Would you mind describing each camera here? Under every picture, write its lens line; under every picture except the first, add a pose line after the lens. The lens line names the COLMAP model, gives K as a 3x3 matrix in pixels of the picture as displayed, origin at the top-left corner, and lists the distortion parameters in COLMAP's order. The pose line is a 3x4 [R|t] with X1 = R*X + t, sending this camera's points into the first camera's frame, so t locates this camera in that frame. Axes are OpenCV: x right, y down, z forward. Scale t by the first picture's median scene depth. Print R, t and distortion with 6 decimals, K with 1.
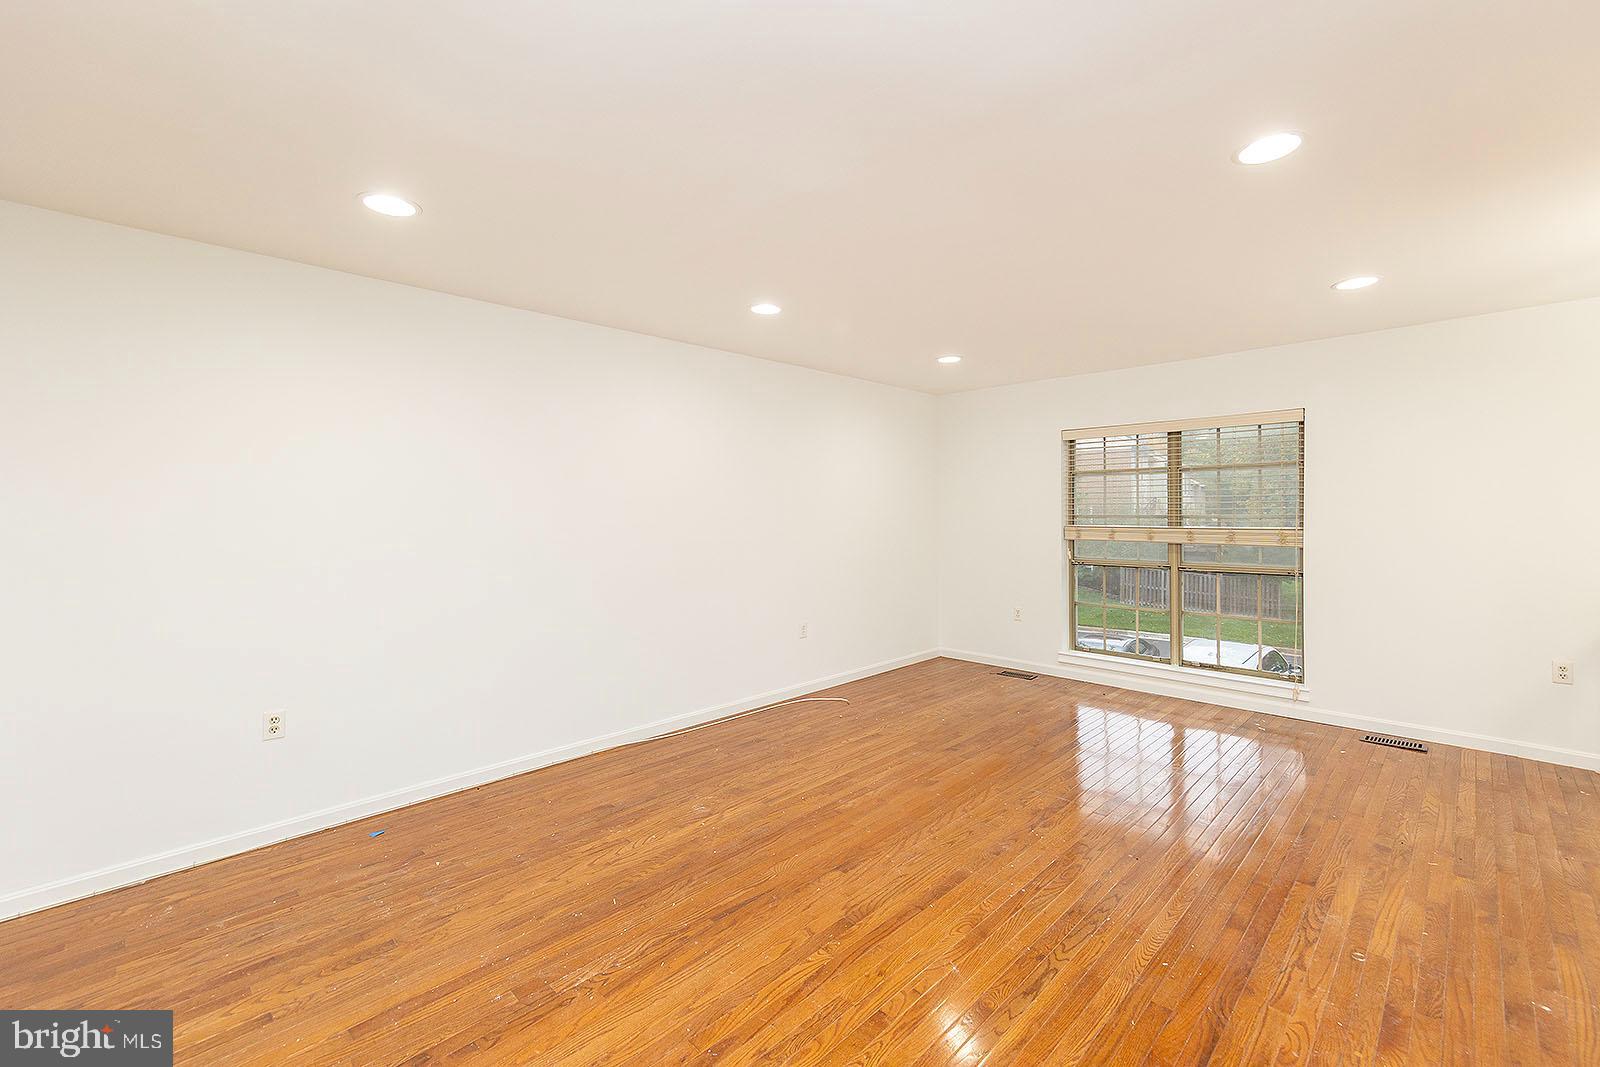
lens RADIAL K [[684.0, 0, 790.9], [0, 684.0, 525.4], [0, 0, 1]] dist [0.000414, 0.000371]
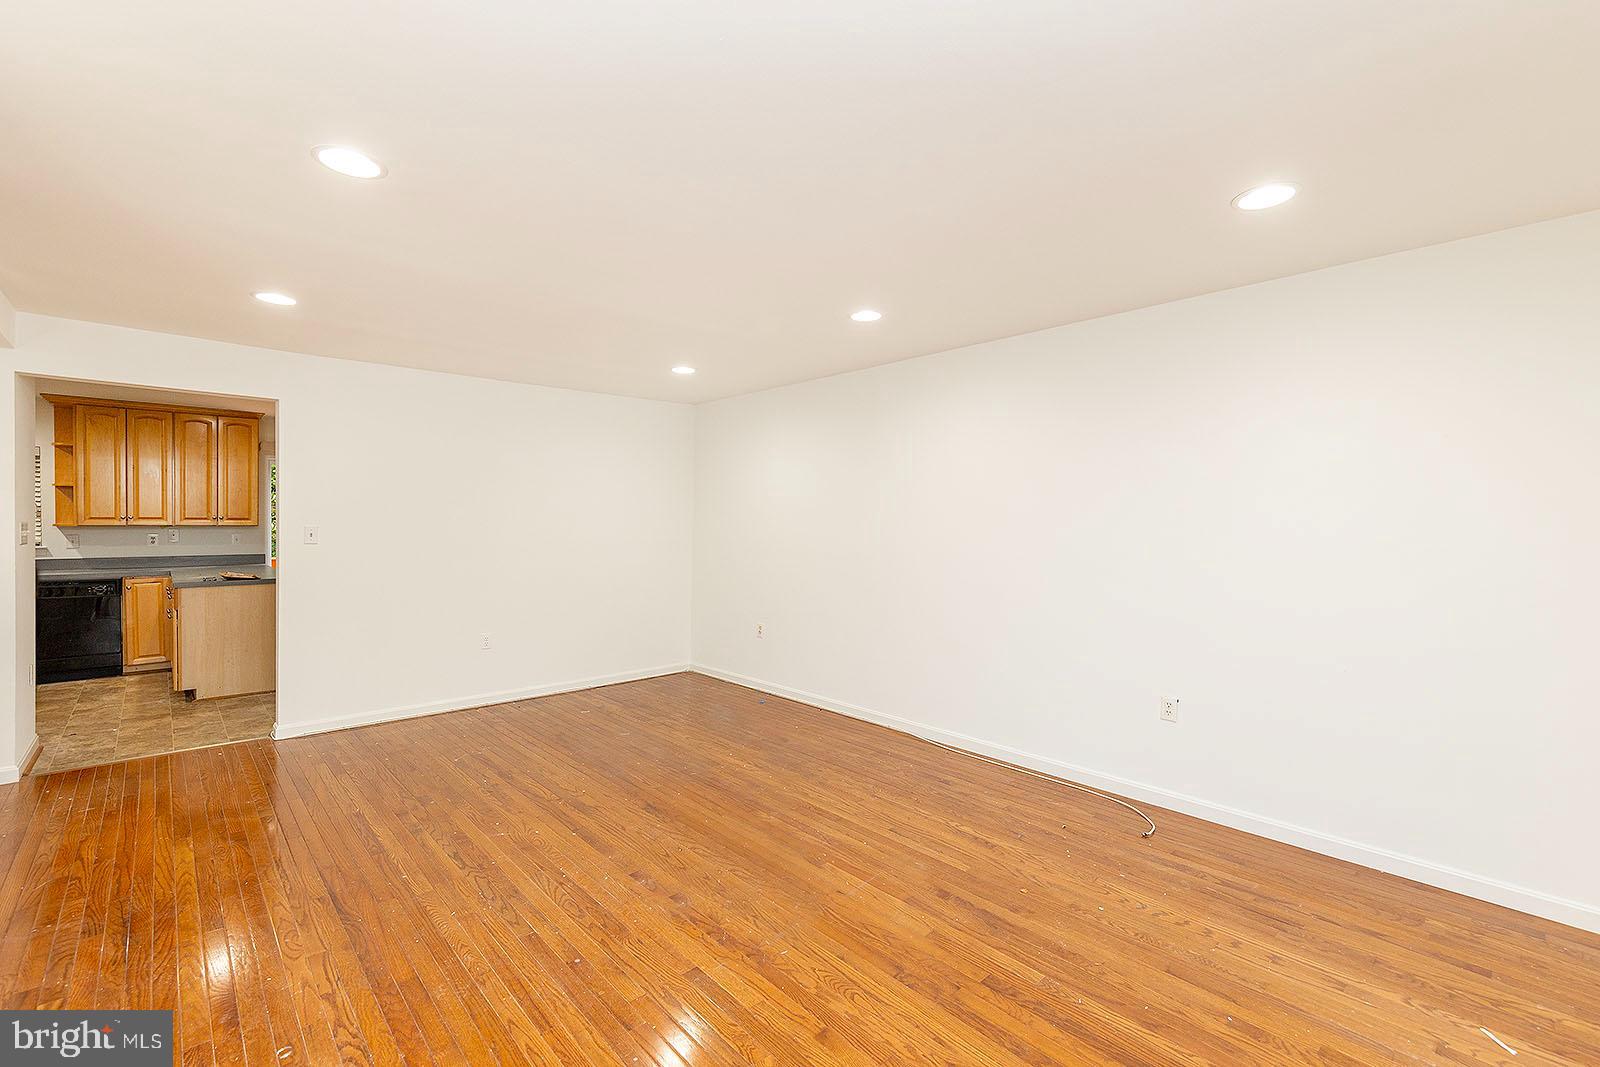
lens RADIAL K [[684.0, 0, 793.3], [0, 684.0, 531.0], [0, 0, 1]] dist [0.000414, 0.000371]
pose [[-0.038150, 0.021060, -0.999050, 0.958674], [-0.028568, 0.999346, 0.022158, -0.023218], [0.998864, 0.029386, -0.037523, 0.962589]]
